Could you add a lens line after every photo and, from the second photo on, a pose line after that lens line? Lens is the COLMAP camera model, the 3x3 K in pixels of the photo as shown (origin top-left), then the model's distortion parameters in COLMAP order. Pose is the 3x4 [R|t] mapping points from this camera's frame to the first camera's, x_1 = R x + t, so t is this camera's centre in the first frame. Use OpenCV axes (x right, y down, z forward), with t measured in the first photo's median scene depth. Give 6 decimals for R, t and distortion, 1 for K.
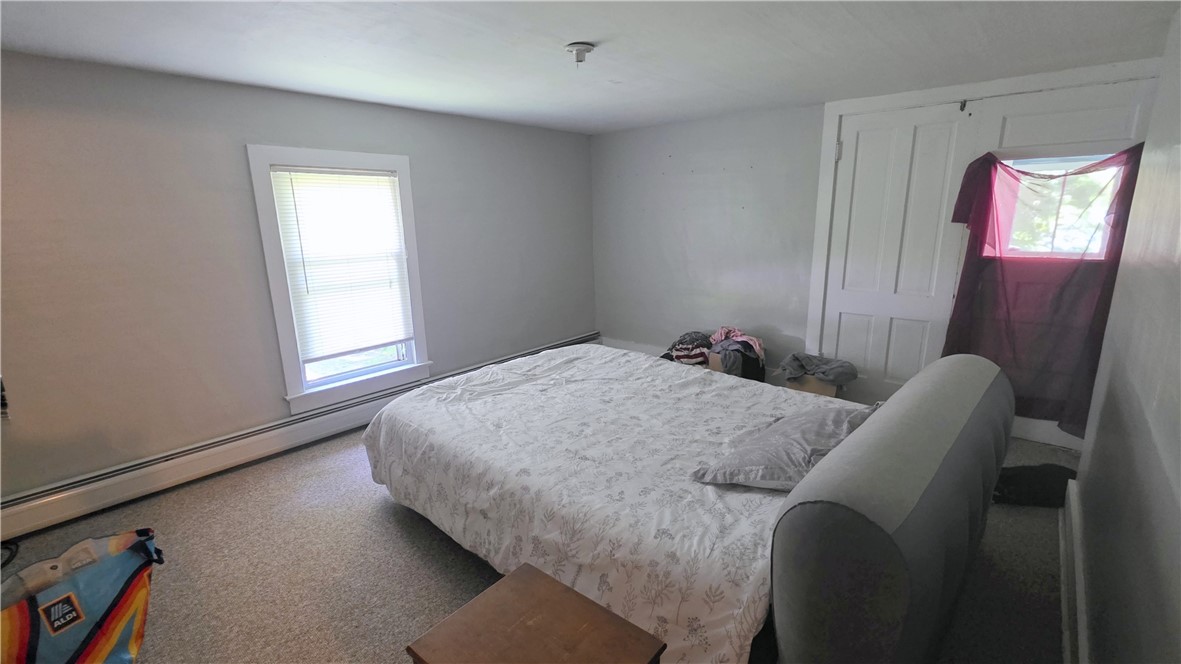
lens RADIAL K [[480.6, 0, 592.1], [0, 480.6, 321.9], [0, 0, 1]] dist [0.001259, 0.000064]
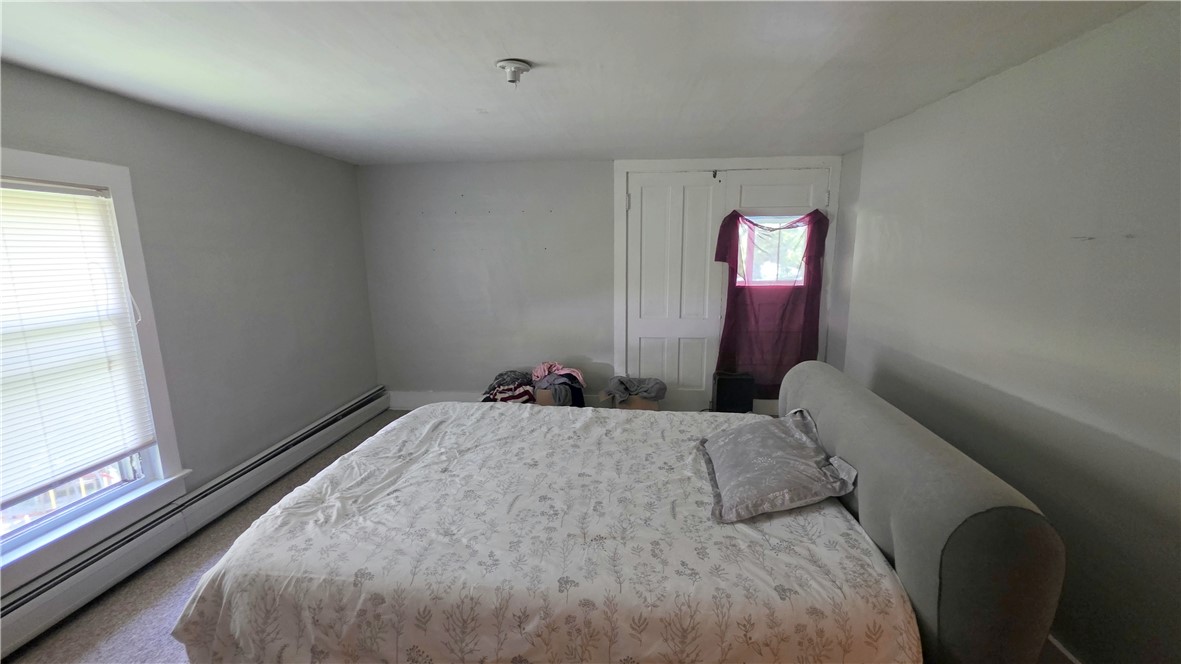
lens RADIAL K [[457.3, 0, 590.5], [0, 457.3, 332.0], [0, 0, 1]] dist [0.001444, 0.000075]
pose [[0.828992, -0.092993, 0.551475, -0.260912], [0.120822, 0.992572, -0.014249, -0.042303], [-0.546053, 0.078443, 0.834070, 0.175760]]
